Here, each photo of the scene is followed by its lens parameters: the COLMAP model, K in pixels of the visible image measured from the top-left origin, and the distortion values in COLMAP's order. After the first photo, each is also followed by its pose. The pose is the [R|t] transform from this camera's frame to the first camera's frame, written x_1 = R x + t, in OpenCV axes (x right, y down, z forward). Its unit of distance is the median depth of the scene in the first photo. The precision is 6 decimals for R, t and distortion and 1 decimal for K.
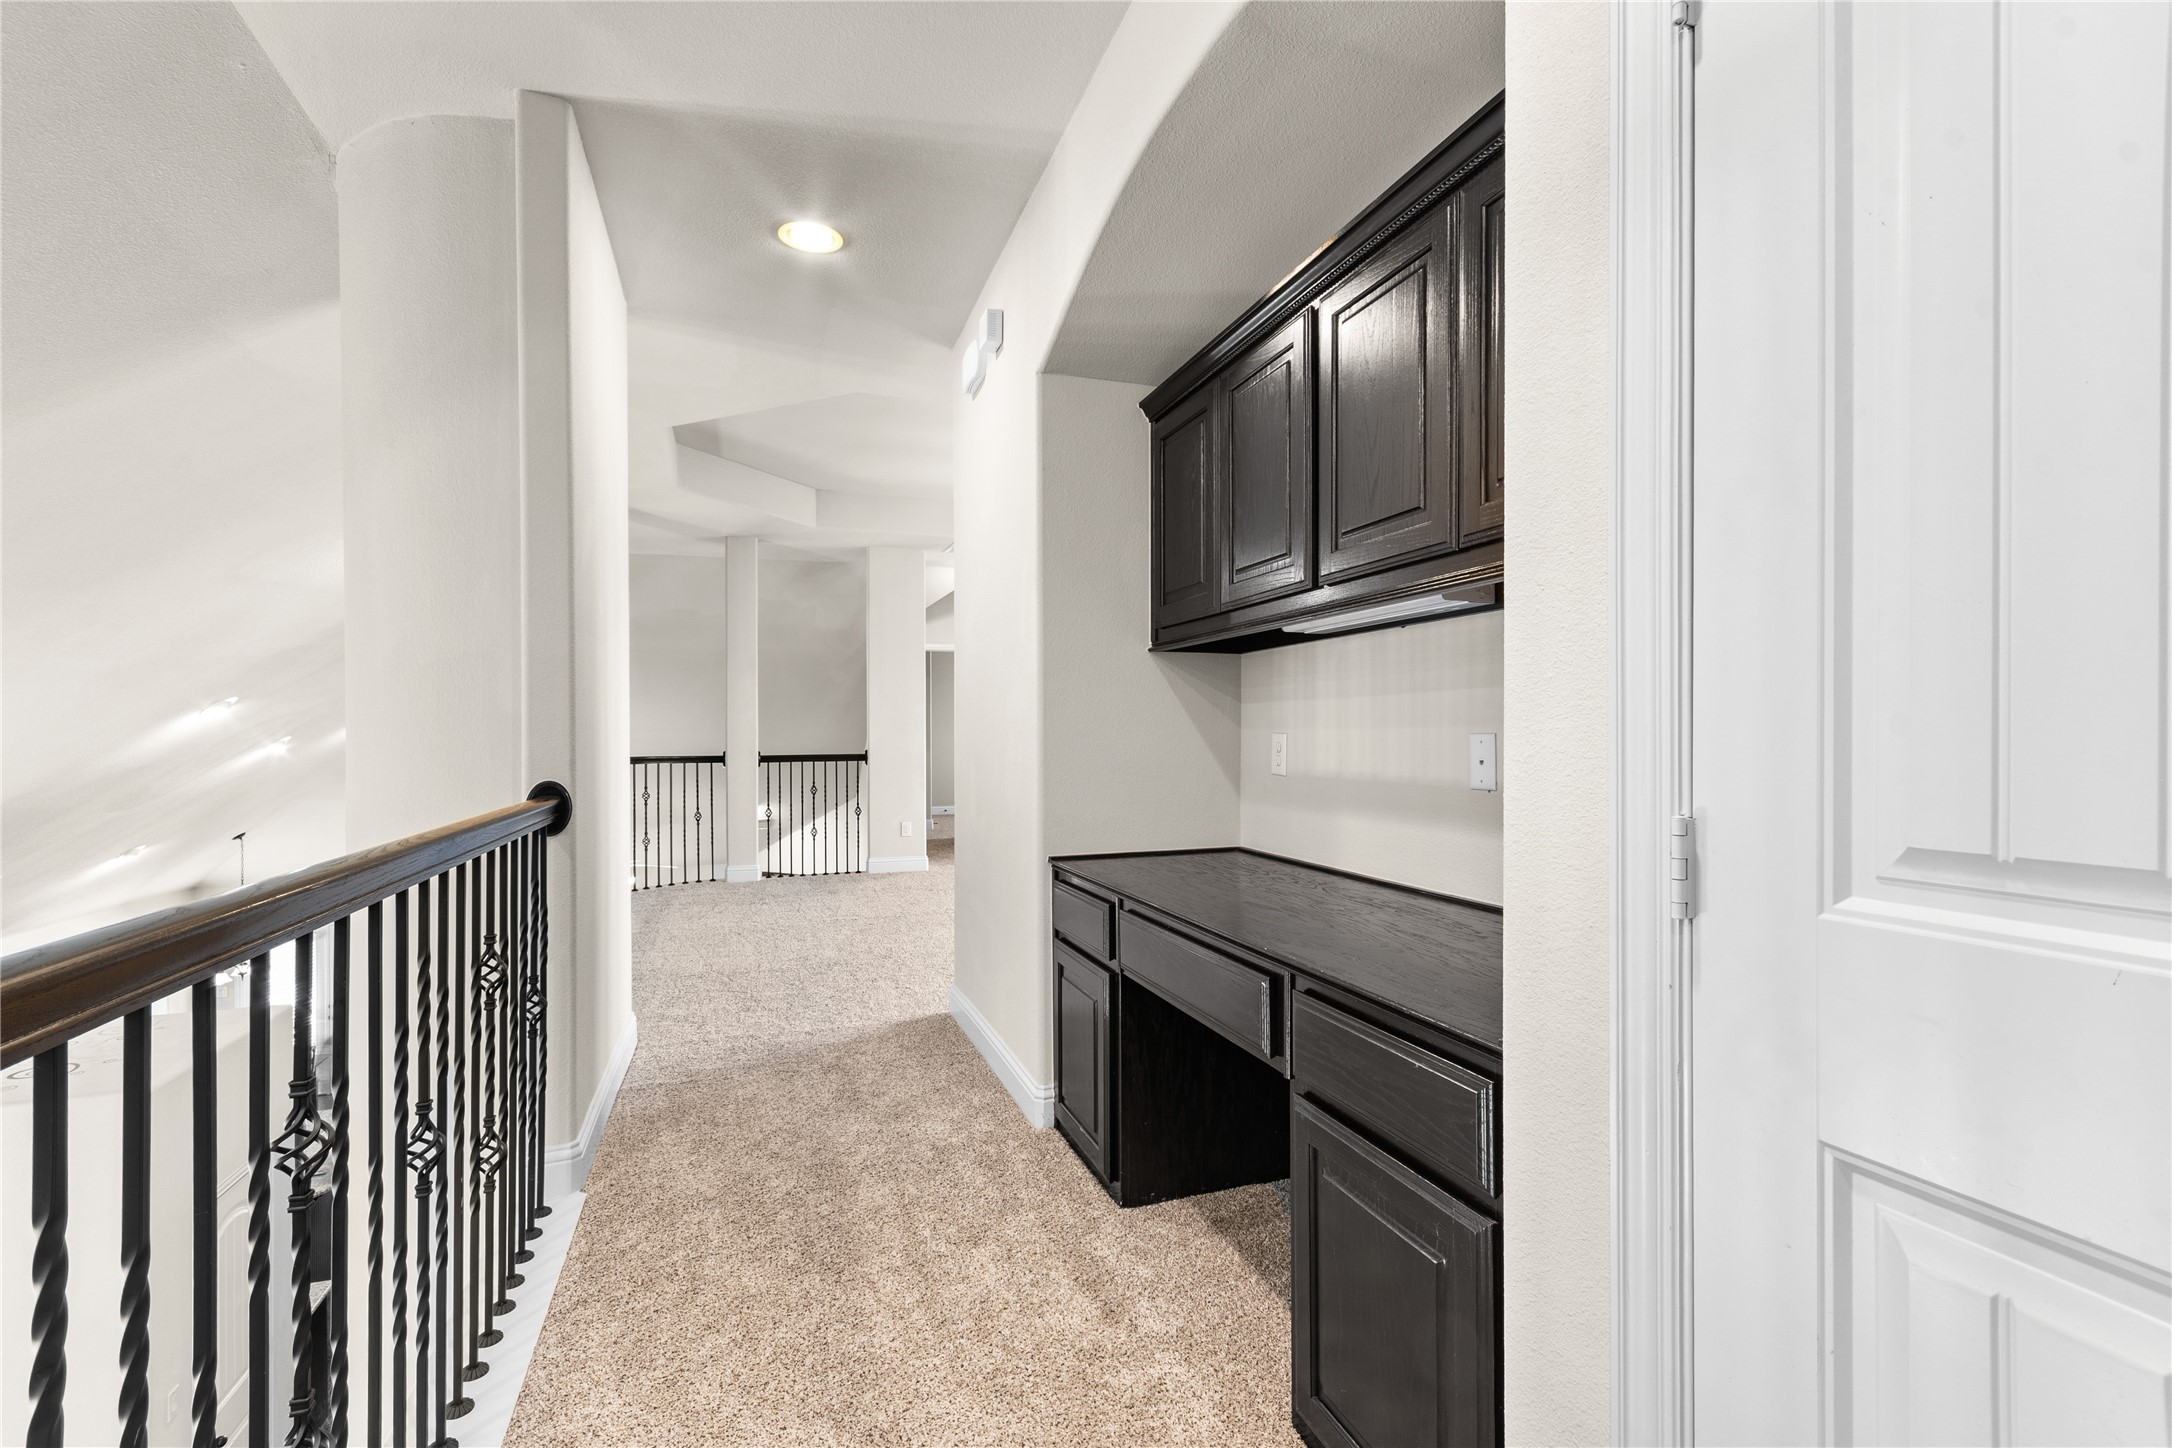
lens RADIAL K [[953.6, 0, 1078.6], [0, 953.6, 740.6], [0, 0, 1]] dist [0.006646, -0.001726]
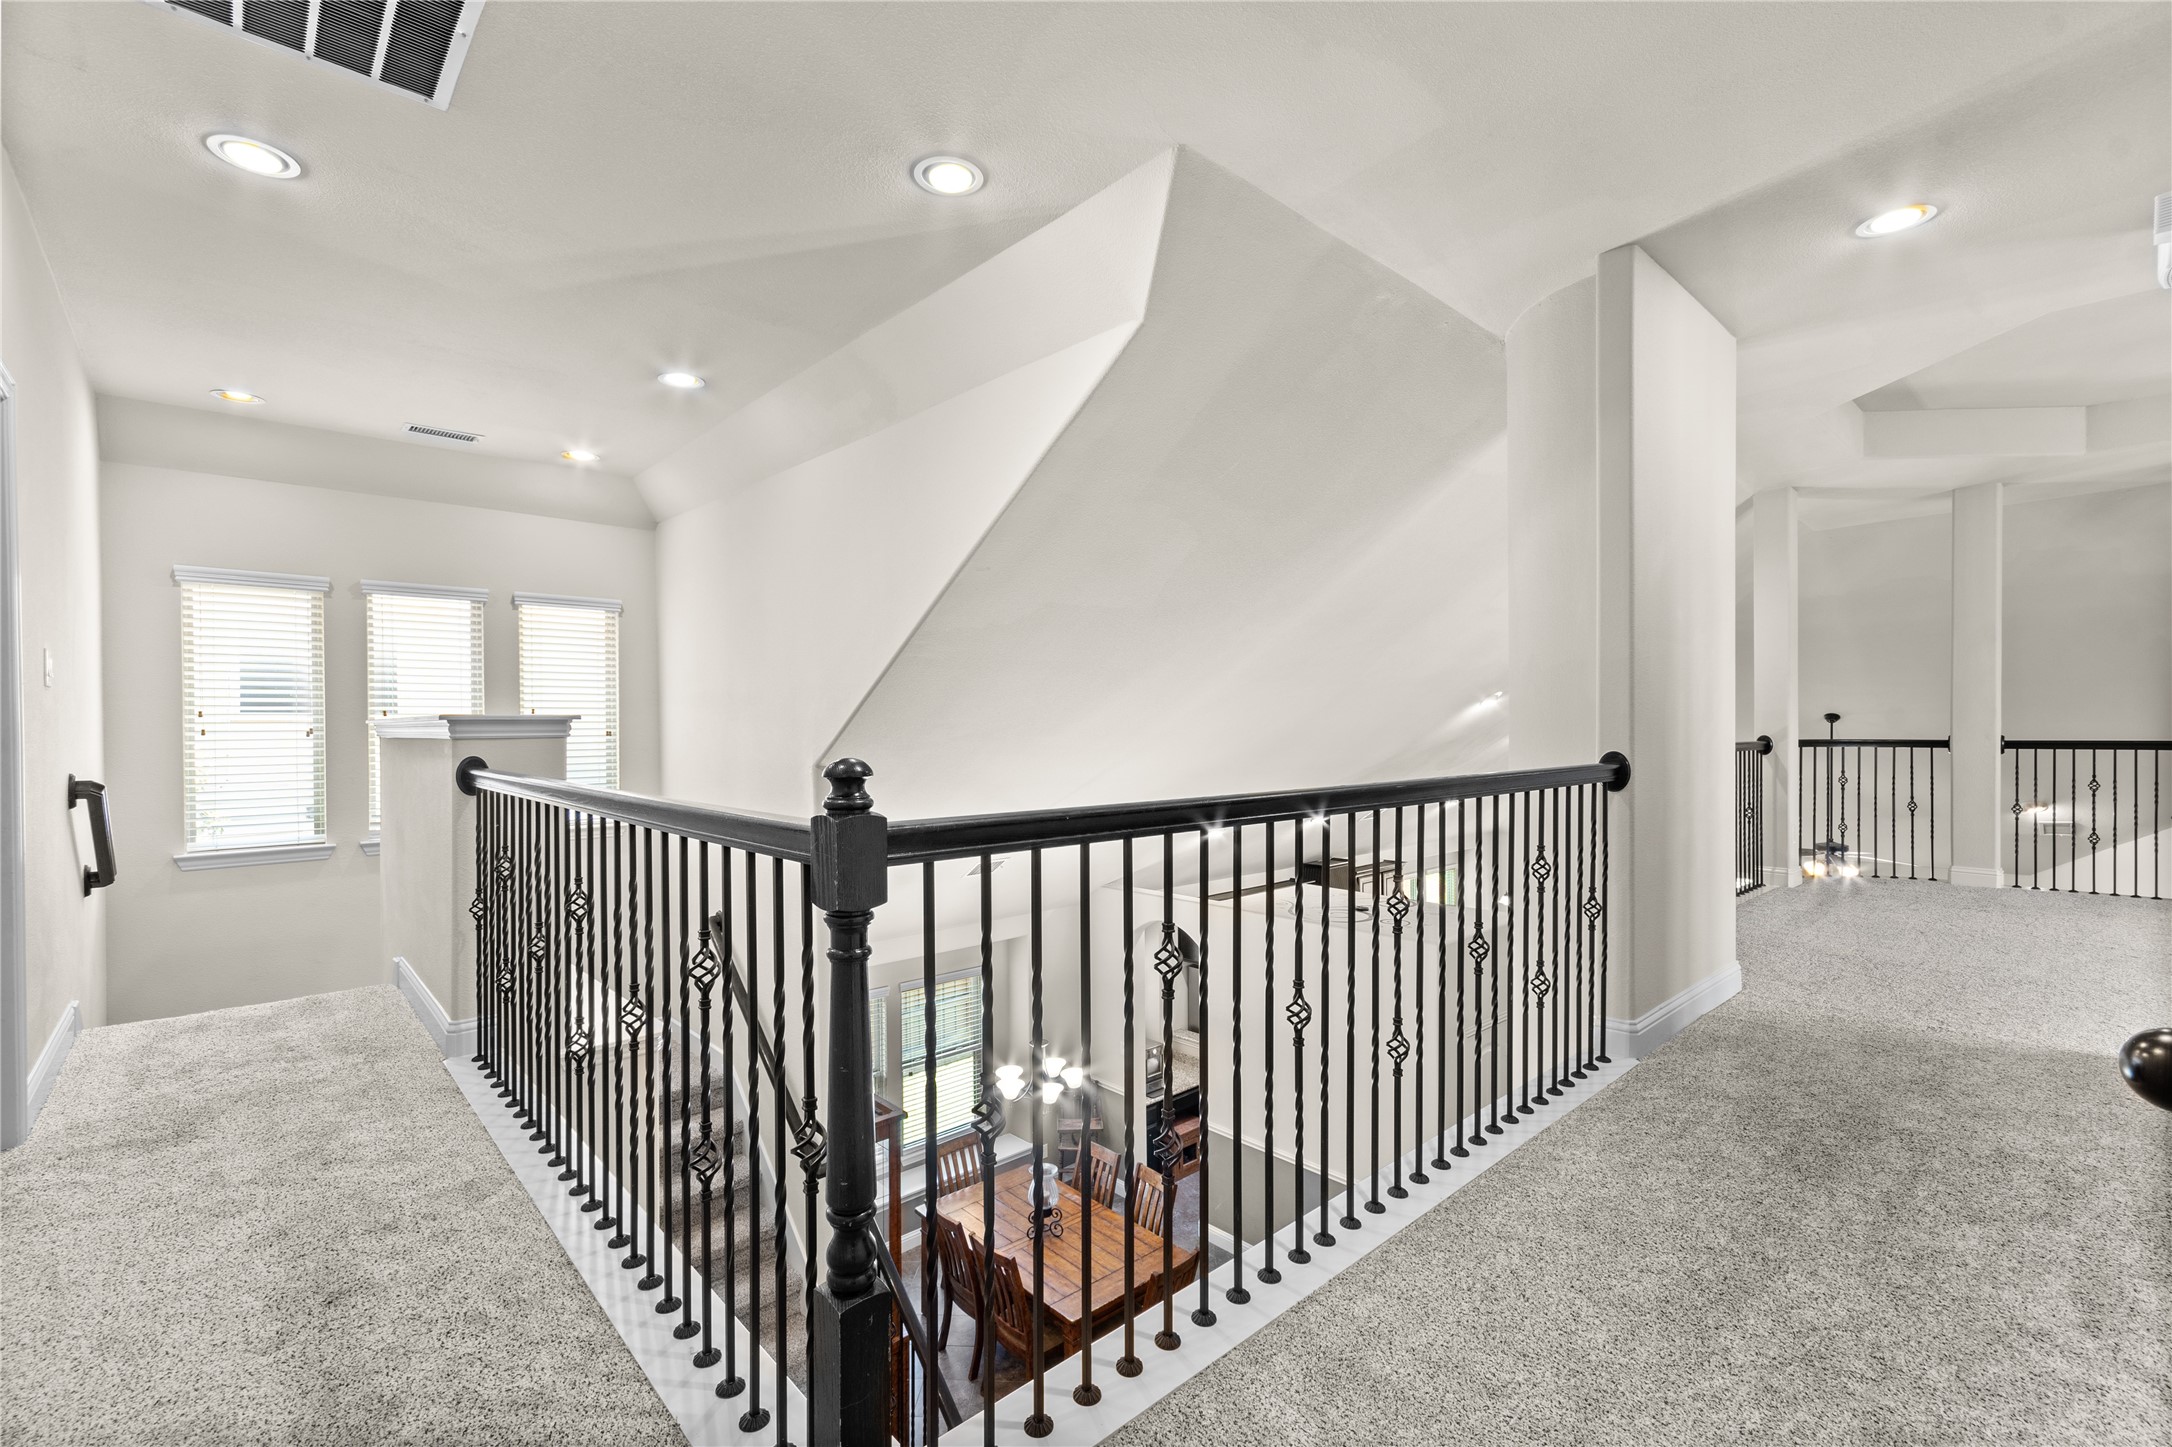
lens RADIAL K [[953.6, 0, 1104.5], [0, 953.6, 730.3], [0, 0, 1]] dist [0.006646, -0.001726]
pose [[0.403087, 0.006442, -0.915139, 0.150669], [-0.000252, 0.999976, 0.006928, 0.000995], [0.915162, -0.002562, 0.403079, -0.081887]]
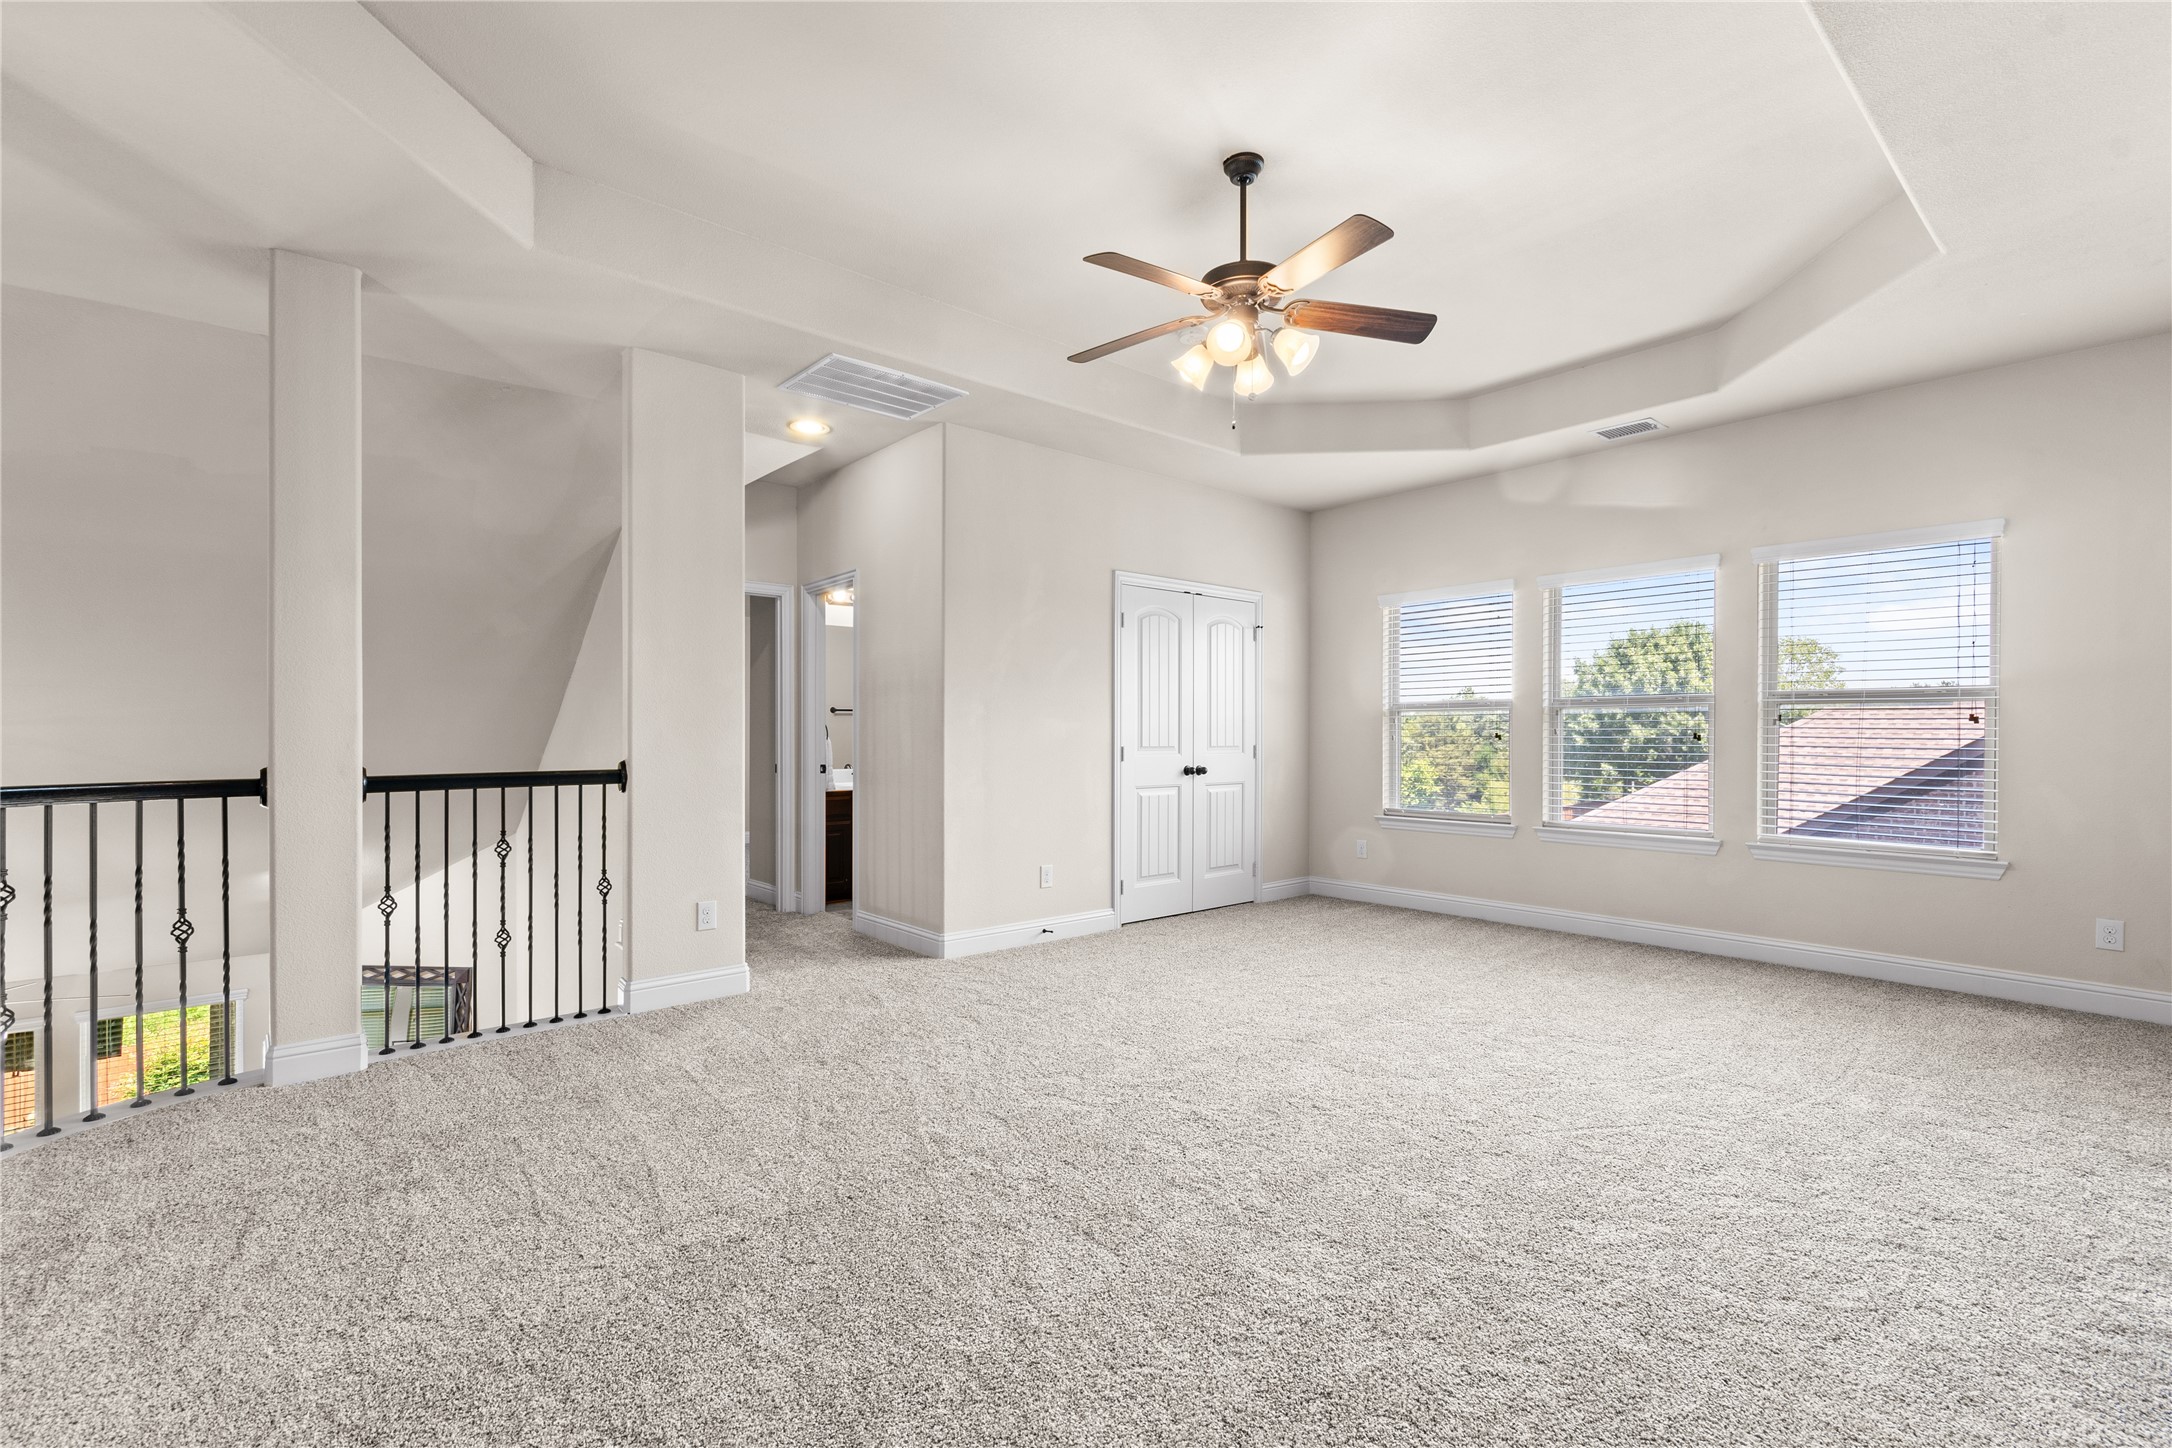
lens RADIAL K [[953.6, 0, 1095.8], [0, 953.6, 736.8], [0, 0, 1]] dist [0.006646, -0.001726]
pose [[0.929560, -0.006830, 0.368608, -0.235100], [0.013896, 0.999767, -0.016518, 0.011523], [-0.368410, 0.020476, 0.929438, 0.598292]]
